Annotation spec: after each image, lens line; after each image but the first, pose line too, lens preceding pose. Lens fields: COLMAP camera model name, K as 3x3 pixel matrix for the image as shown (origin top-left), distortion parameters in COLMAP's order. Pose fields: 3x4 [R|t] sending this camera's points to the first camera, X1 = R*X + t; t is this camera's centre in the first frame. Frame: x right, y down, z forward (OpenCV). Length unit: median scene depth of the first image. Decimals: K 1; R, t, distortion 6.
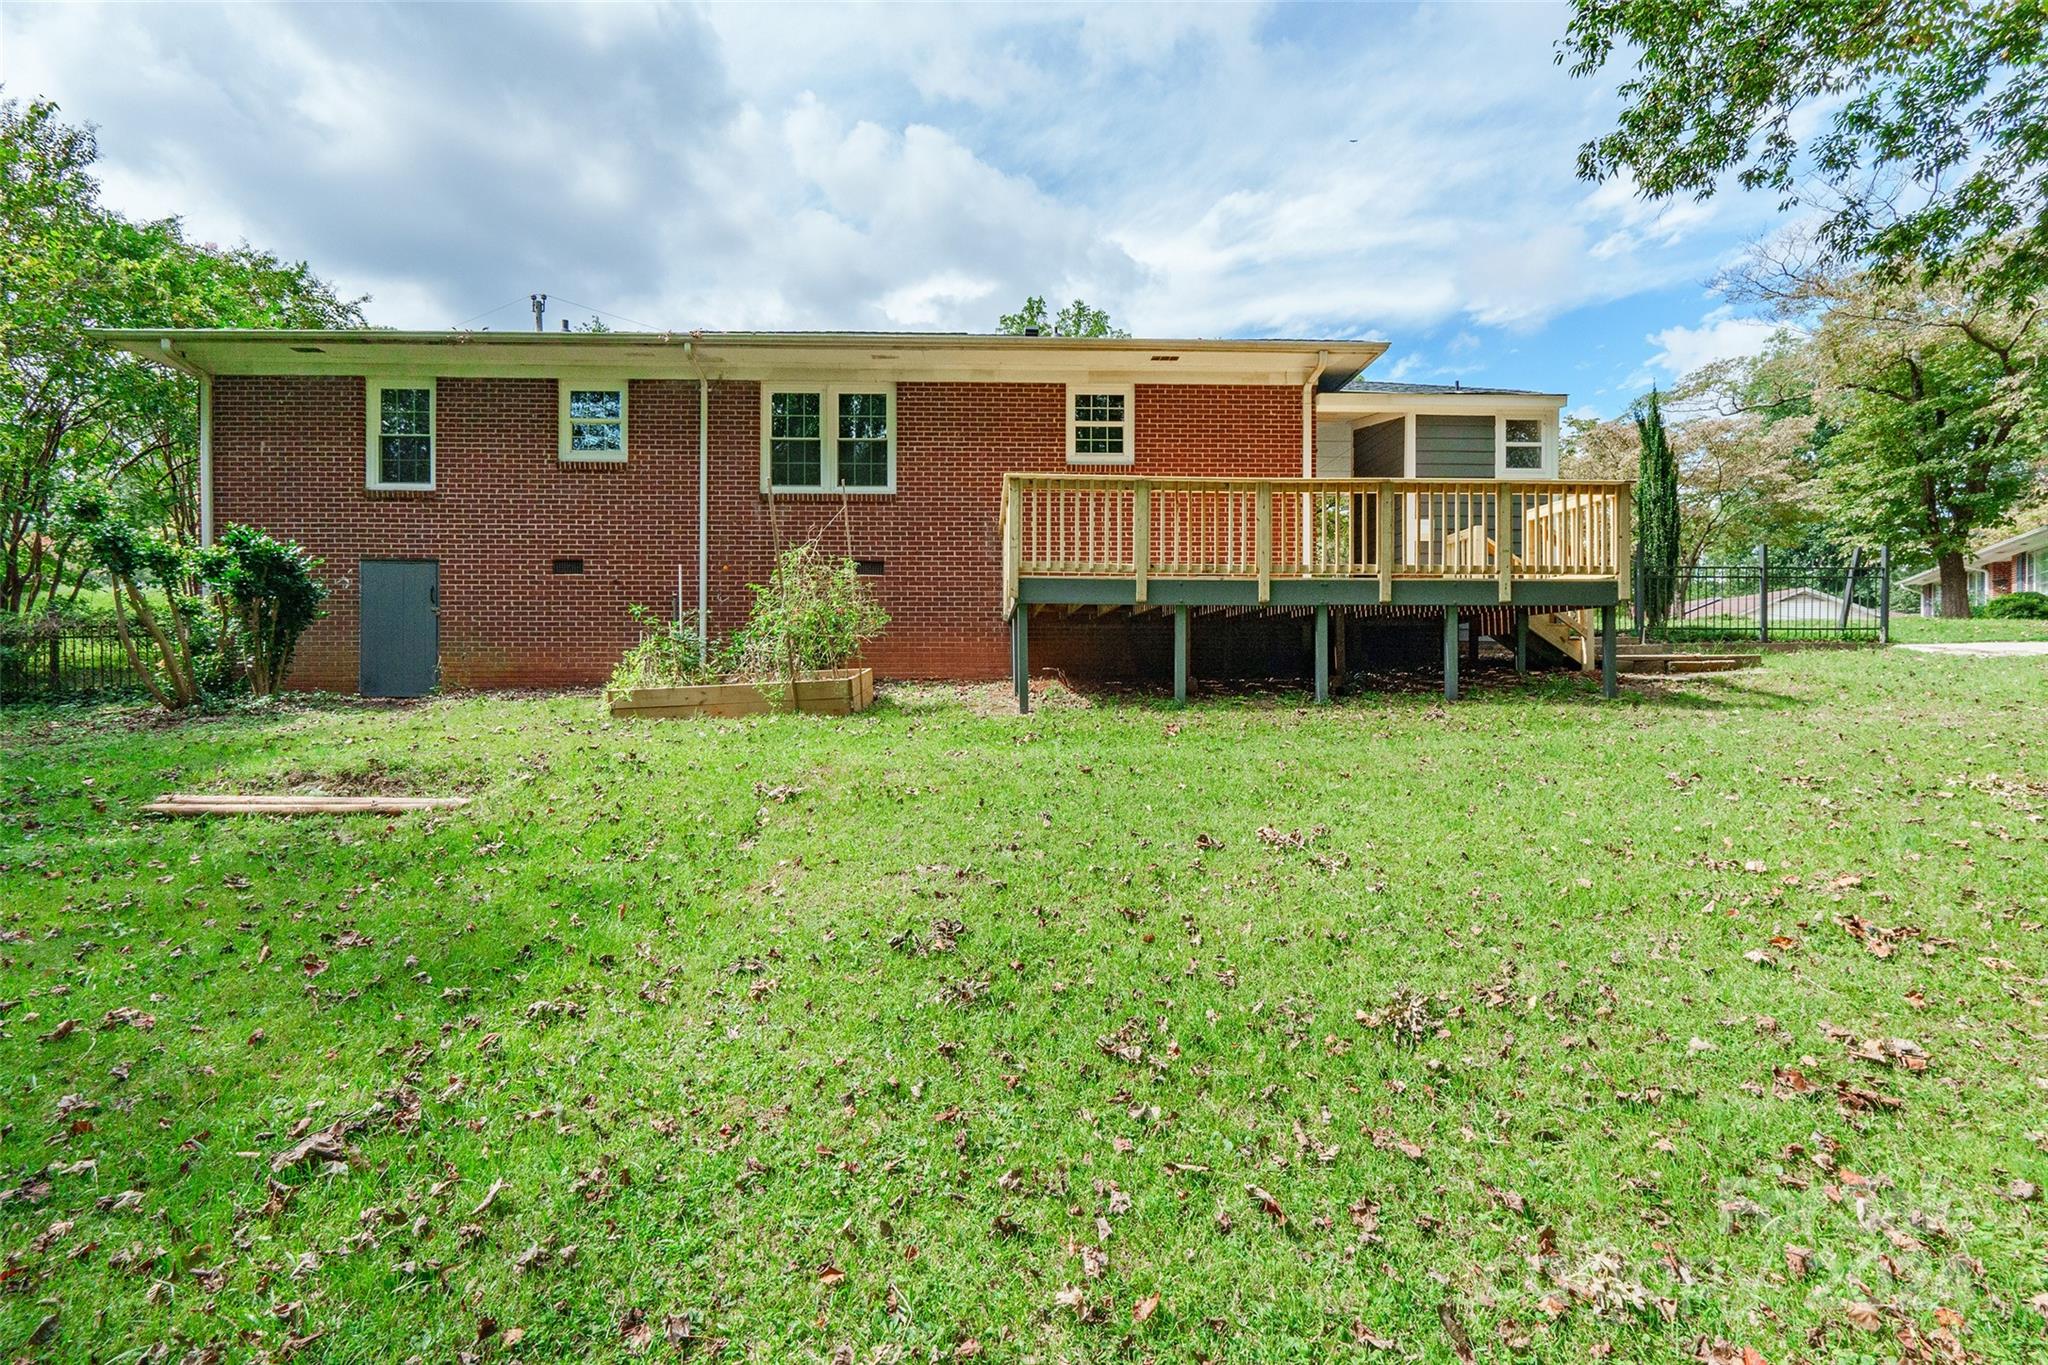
lens RADIAL K [[938.3, 0, 1040.5], [0, 938.3, 703.7], [0, 0, 1]] dist [-0.009777, 0.000259]
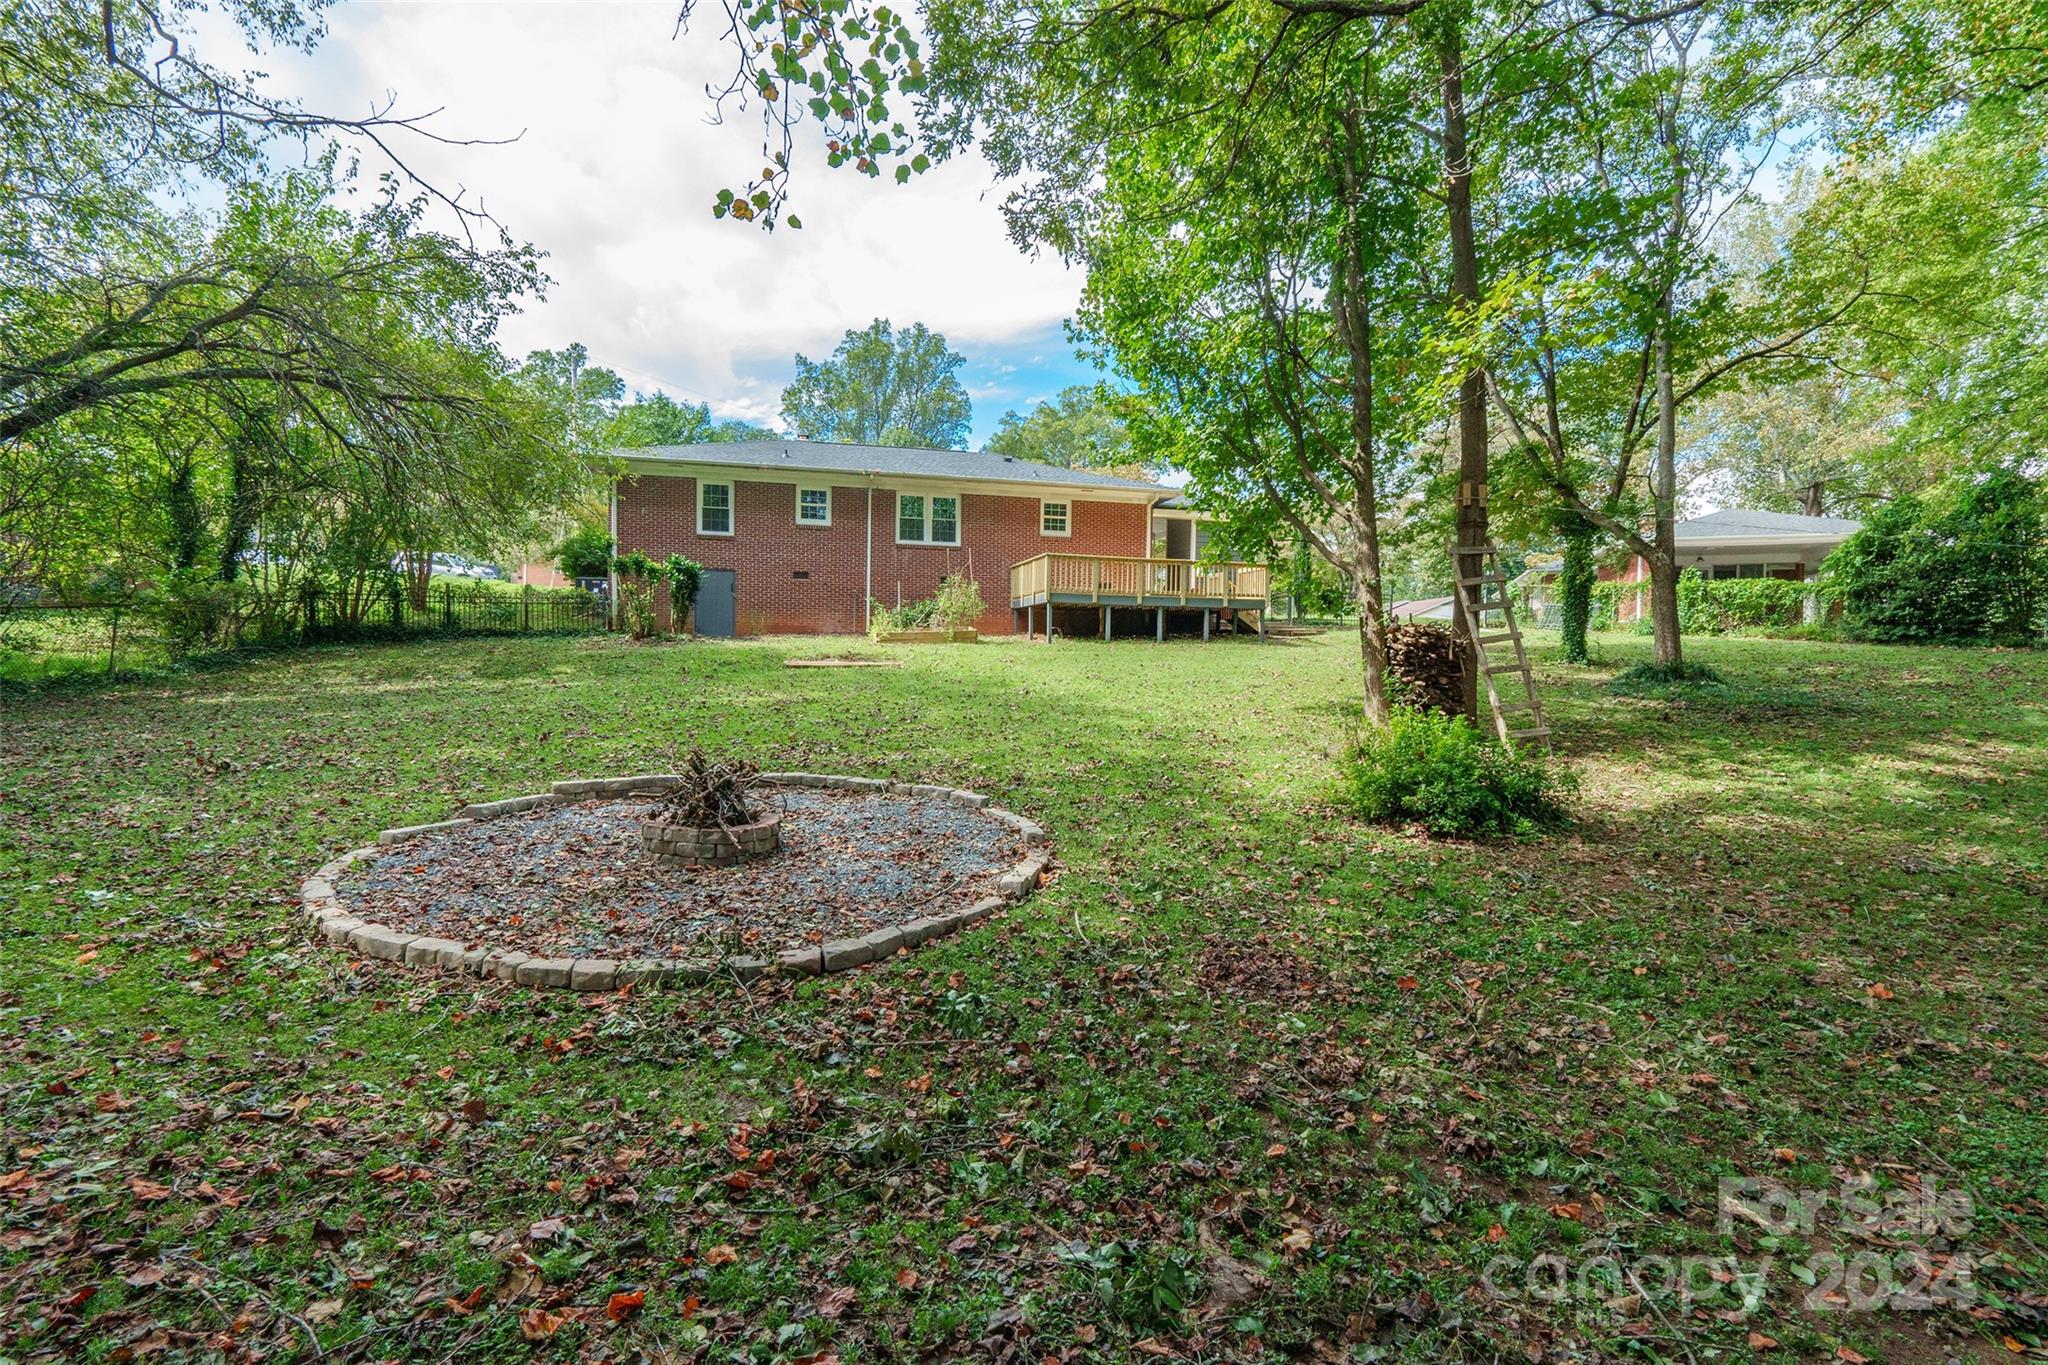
lens RADIAL K [[956.9, 0, 1024.0], [0, 956.9, 682.5], [0, 0, 1]] dist [-0.003102, -0.000124]
pose [[0.981304, 0.011921, 0.192094, -0.424337], [-0.009039, 0.999833, -0.015870, 0.113626], [-0.192251, 0.013837, 0.981248, -1.127939]]
